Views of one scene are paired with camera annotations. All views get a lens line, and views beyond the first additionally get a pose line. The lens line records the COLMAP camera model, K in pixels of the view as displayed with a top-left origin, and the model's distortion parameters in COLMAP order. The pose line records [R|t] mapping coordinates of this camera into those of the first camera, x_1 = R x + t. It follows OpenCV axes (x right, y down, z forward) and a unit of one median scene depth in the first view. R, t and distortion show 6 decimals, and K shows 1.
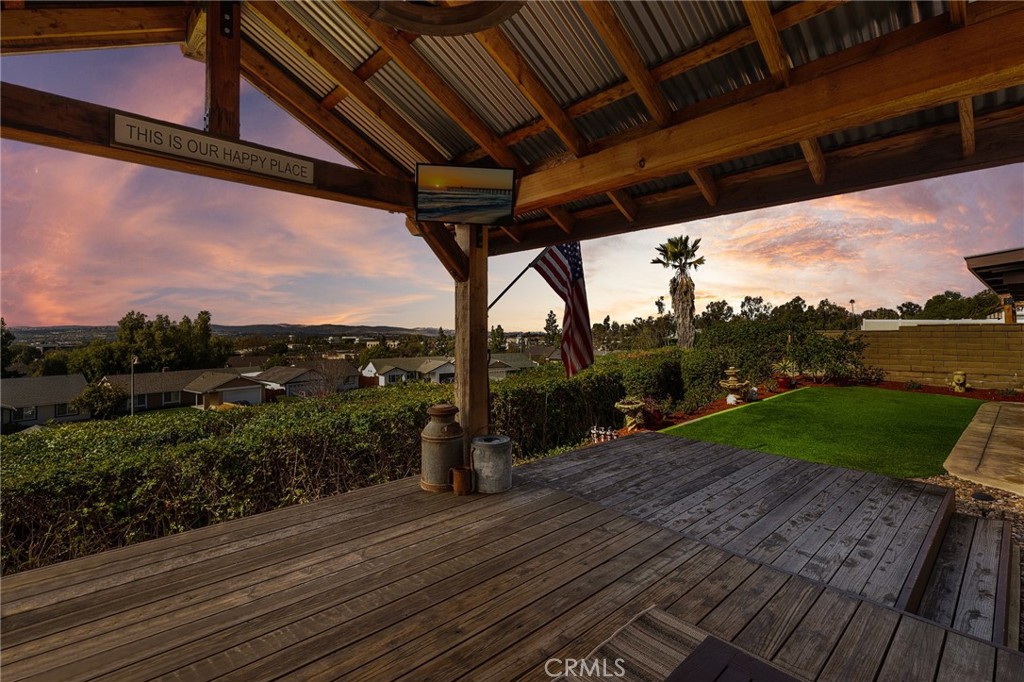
lens RADIAL K [[463.8, 0, 507.4], [0, 463.8, 329.0], [0, 0, 1]] dist [0.005846, 0.000136]
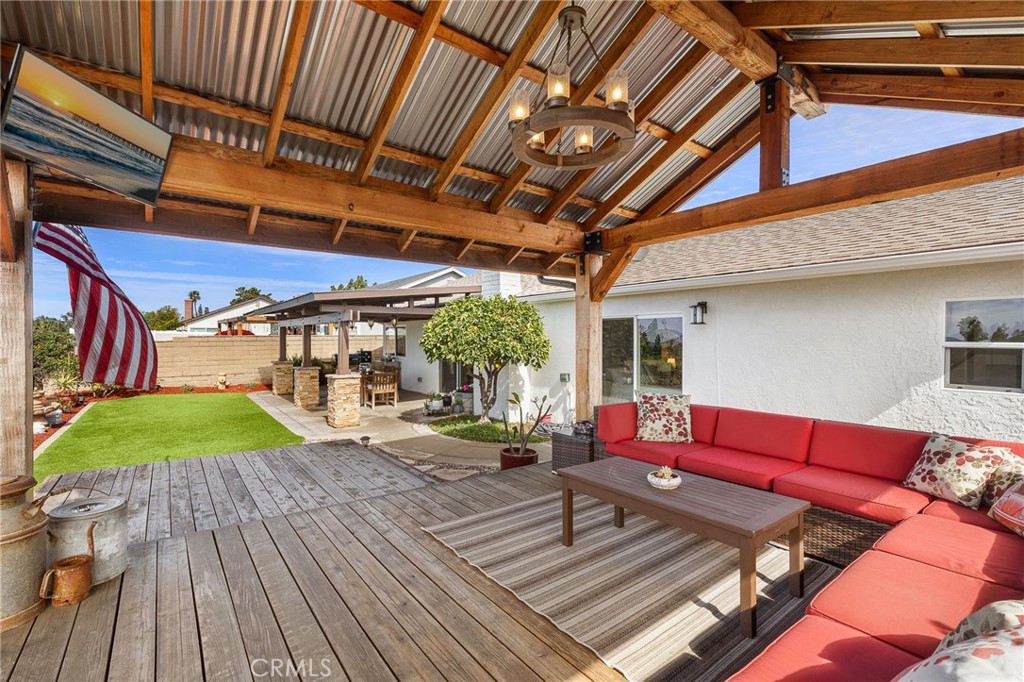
lens RADIAL K [[463.8, 0, 507.4], [0, 463.8, 329.0], [0, 0, 1]] dist [0.005846, 0.000136]
pose [[0.098718, 0.022947, 0.994851, -0.701253], [-0.001810, 0.999737, -0.022880, -0.001628], [-0.995114, 0.000458, 0.098734, 0.358408]]
